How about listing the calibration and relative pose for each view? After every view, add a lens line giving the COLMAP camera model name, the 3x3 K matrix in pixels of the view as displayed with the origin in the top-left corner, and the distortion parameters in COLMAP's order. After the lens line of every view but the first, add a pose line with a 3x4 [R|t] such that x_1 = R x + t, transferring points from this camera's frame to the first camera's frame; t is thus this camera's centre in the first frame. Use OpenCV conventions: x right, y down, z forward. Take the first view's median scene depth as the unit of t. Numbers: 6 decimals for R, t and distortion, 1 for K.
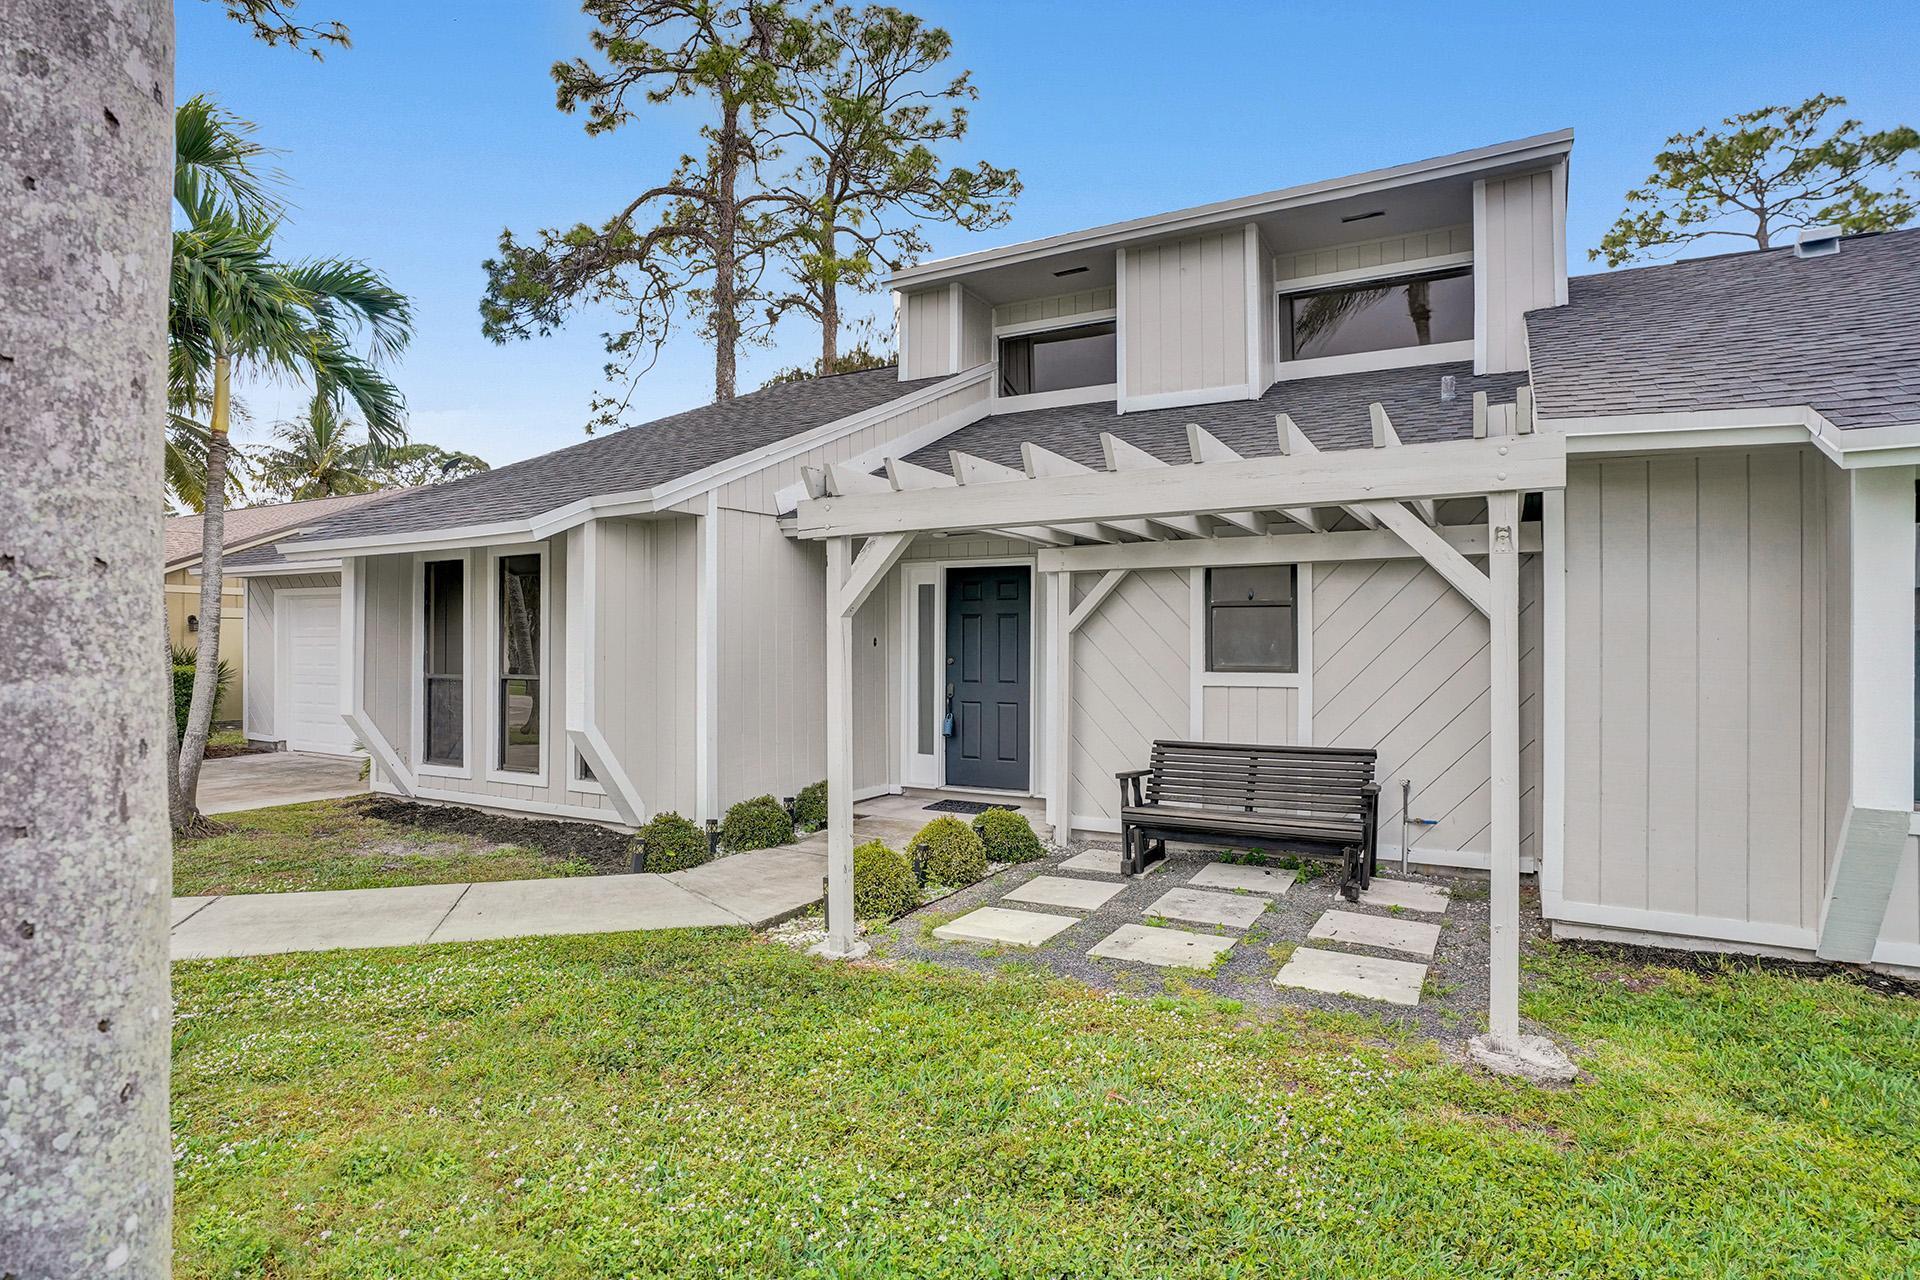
lens RADIAL K [[1008.0, 0, 960.0], [0, 1008.0, 640.0], [0, 0, 1]] dist [-0.038213, 0.000379]
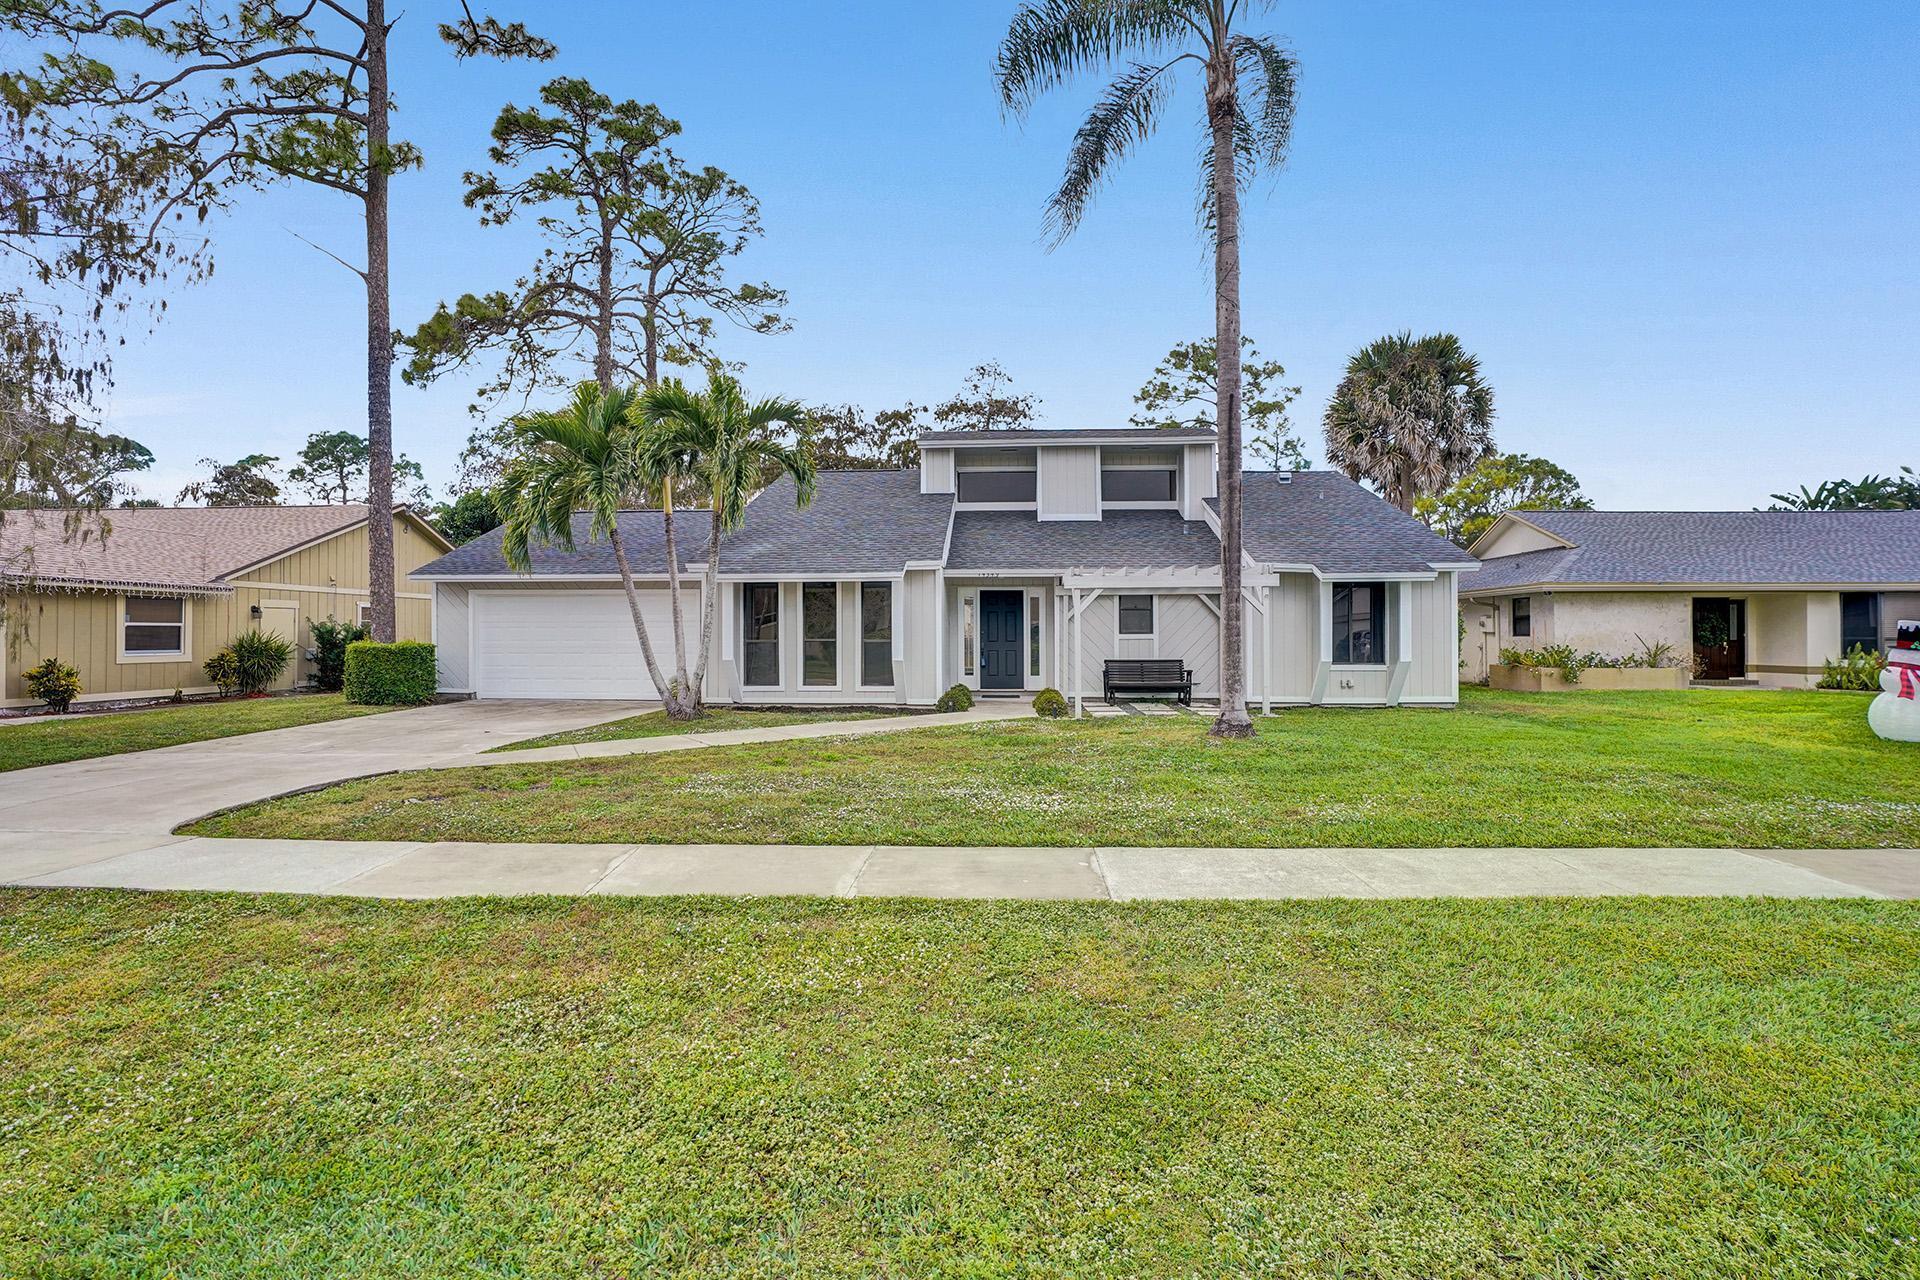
lens RADIAL K [[870.4, 0, 959.9], [0, 870.4, 635.5], [0, 0, 1]] dist [-0.056226, 0.000187]
pose [[0.901477, -0.005232, 0.432796, -0.961535], [0.002323, 0.999971, 0.007248, 0.014916], [-0.432821, -0.005529, 0.901463, -0.761725]]
